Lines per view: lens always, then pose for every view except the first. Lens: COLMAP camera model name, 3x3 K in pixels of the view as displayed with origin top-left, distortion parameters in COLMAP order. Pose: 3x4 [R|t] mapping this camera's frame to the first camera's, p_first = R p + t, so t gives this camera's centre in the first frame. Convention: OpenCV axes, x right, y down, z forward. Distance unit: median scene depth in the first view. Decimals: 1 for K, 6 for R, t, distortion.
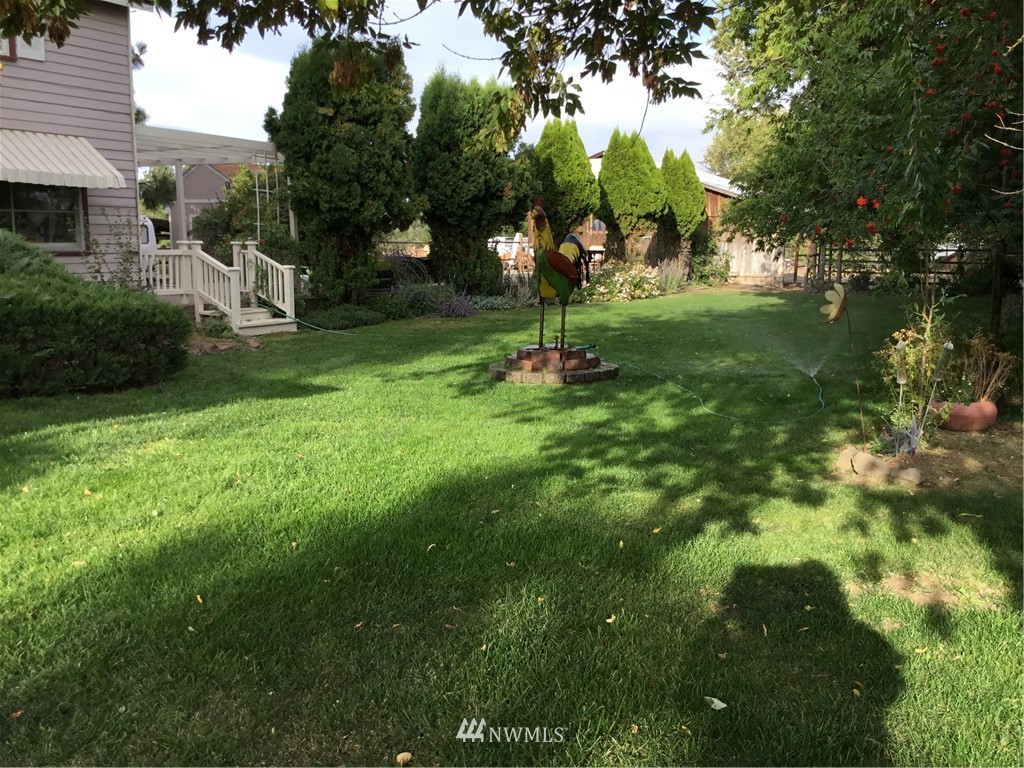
lens RADIAL K [[922.7, 0, 508.3], [0, 922.7, 386.4], [0, 0, 1]] dist [0.010390, -0.043288]
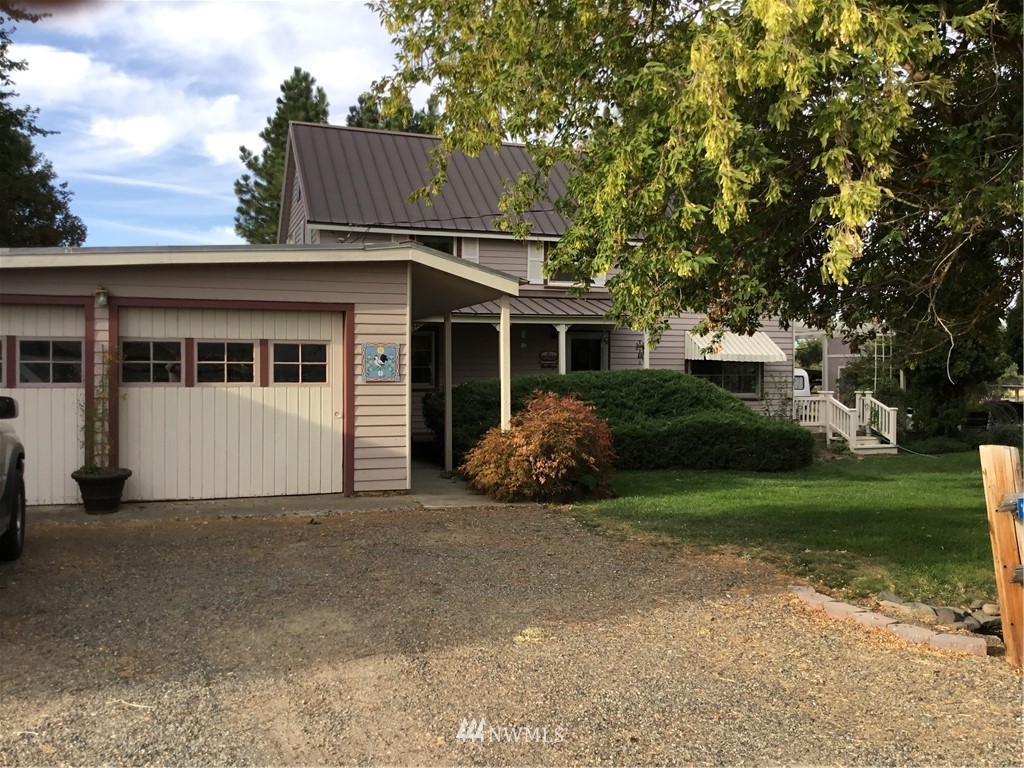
lens RADIAL K [[922.7, 0, 504.5], [0, 922.7, 383.1], [0, 0, 1]] dist [0.010390, -0.043288]
pose [[0.770894, -0.003877, -0.636952, 0.238671], [-0.093232, 0.988525, -0.118854, 0.066013], [0.630103, 0.151008, 0.761687, -0.546206]]
